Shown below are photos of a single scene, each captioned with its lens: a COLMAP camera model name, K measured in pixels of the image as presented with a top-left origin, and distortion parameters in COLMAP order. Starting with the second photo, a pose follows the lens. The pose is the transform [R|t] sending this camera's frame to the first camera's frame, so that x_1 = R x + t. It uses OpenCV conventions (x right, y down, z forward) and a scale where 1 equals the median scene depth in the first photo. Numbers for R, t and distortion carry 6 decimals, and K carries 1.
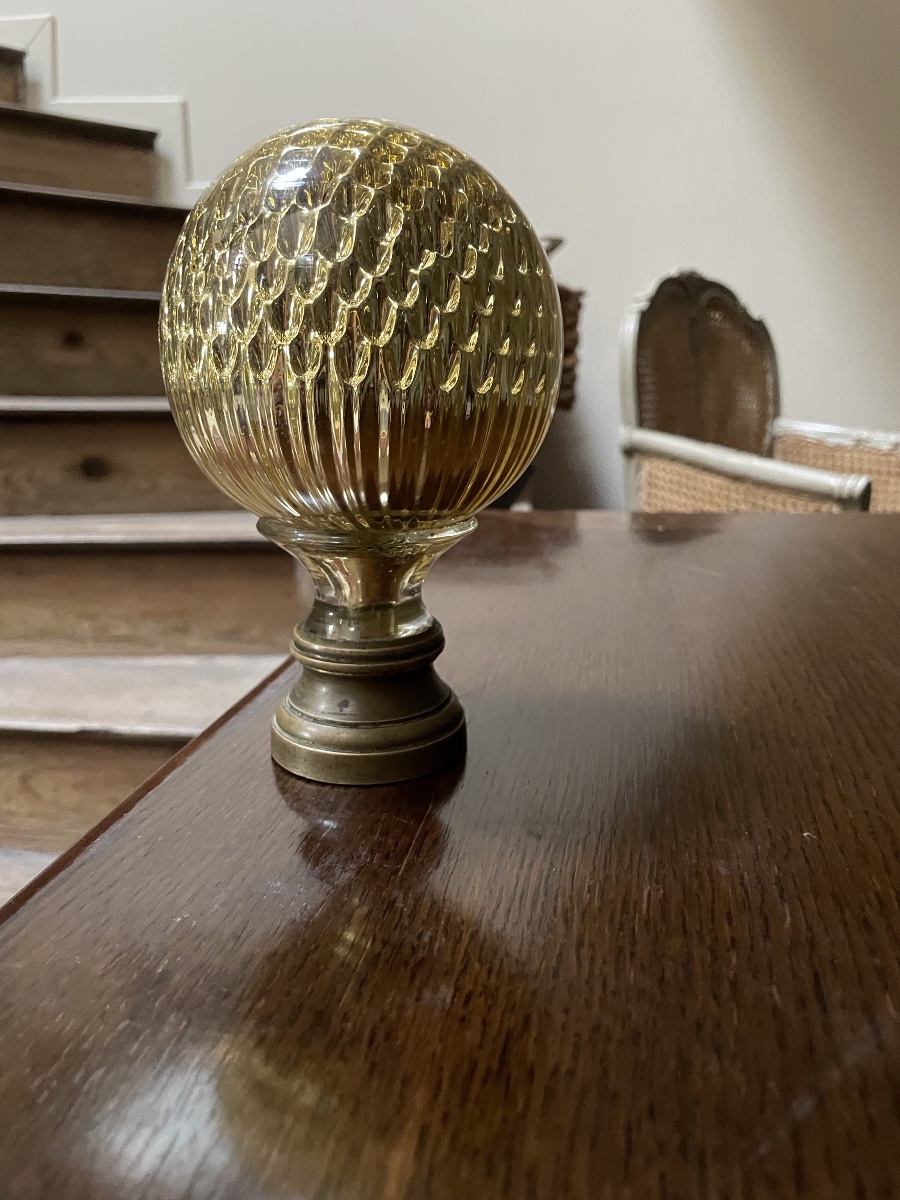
lens RADIAL K [[936.5, 0, 461.4], [0, 936.5, 610.5], [0, 0, 1]] dist [0.068609, -0.112735]
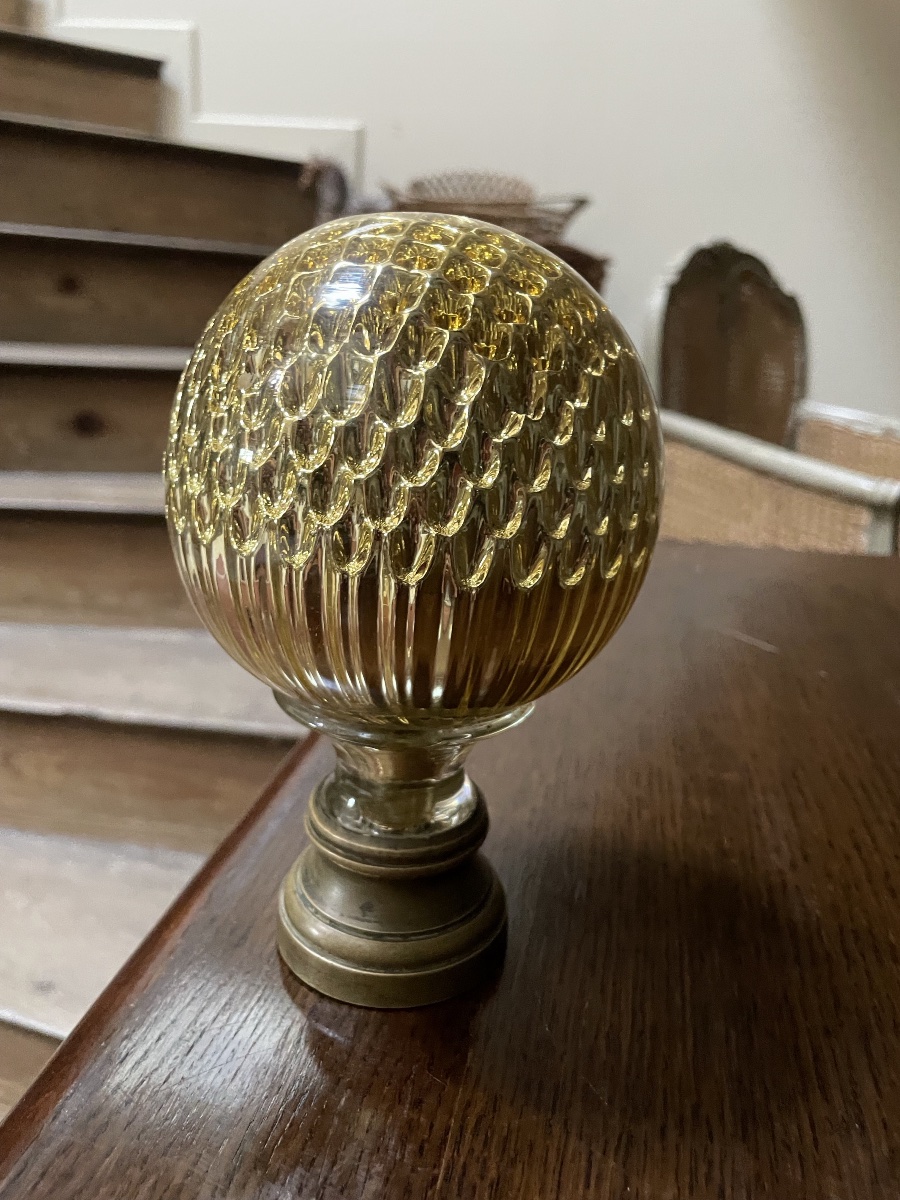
lens RADIAL K [[936.5, 0, 440.5], [0, 936.5, 600.7], [0, 0, 1]] dist [0.068609, -0.112735]
pose [[0.998704, 0.050101, -0.009003, -0.067443], [-0.049507, 0.997137, 0.057154, -0.223169], [0.011841, -0.056634, 0.998325, 0.183628]]
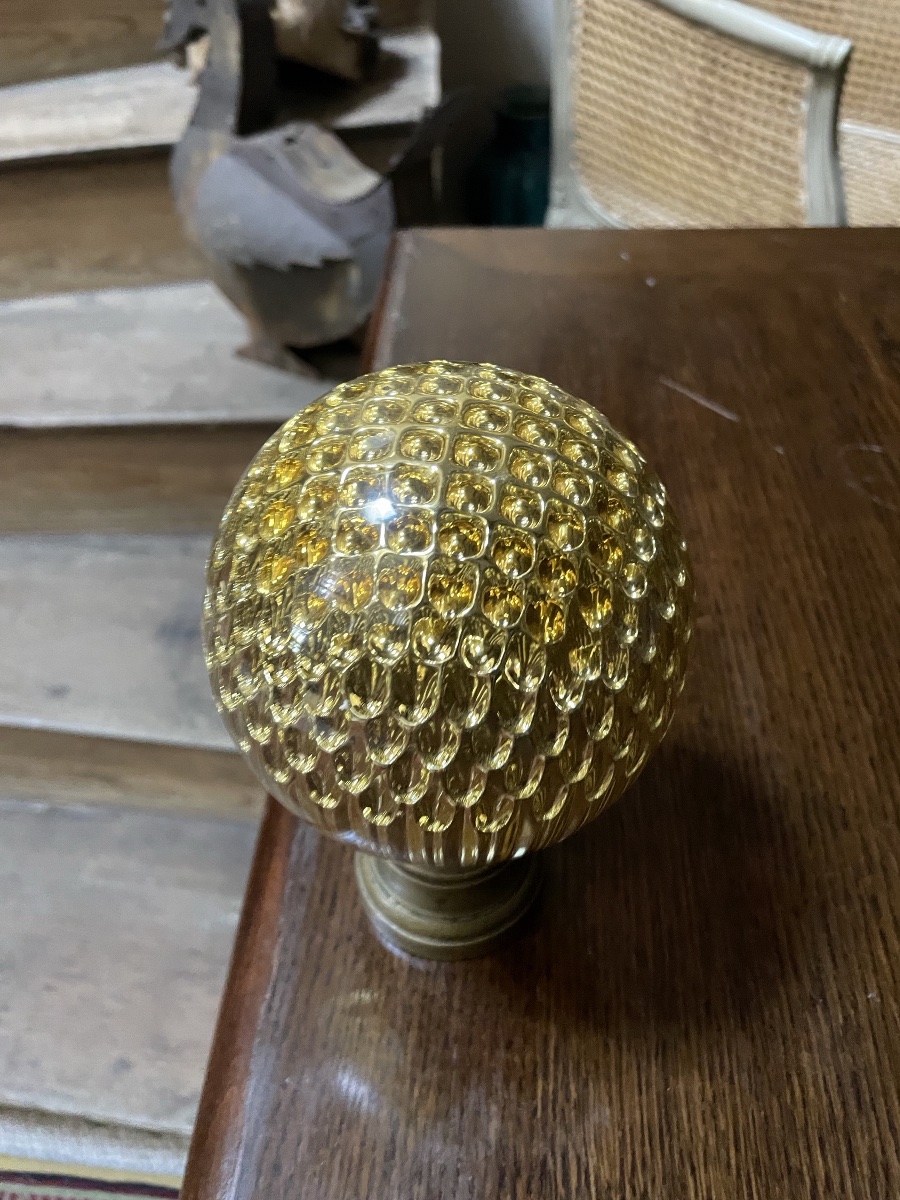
lens RADIAL K [[936.5, 0, 458.9], [0, 936.5, 604.8], [0, 0, 1]] dist [0.068609, -0.112735]
pose [[0.990343, -0.106920, 0.088256, -0.164182], [0.042922, 0.841763, 0.538139, -0.723723], [-0.131829, -0.529154, 0.838223, 0.313914]]
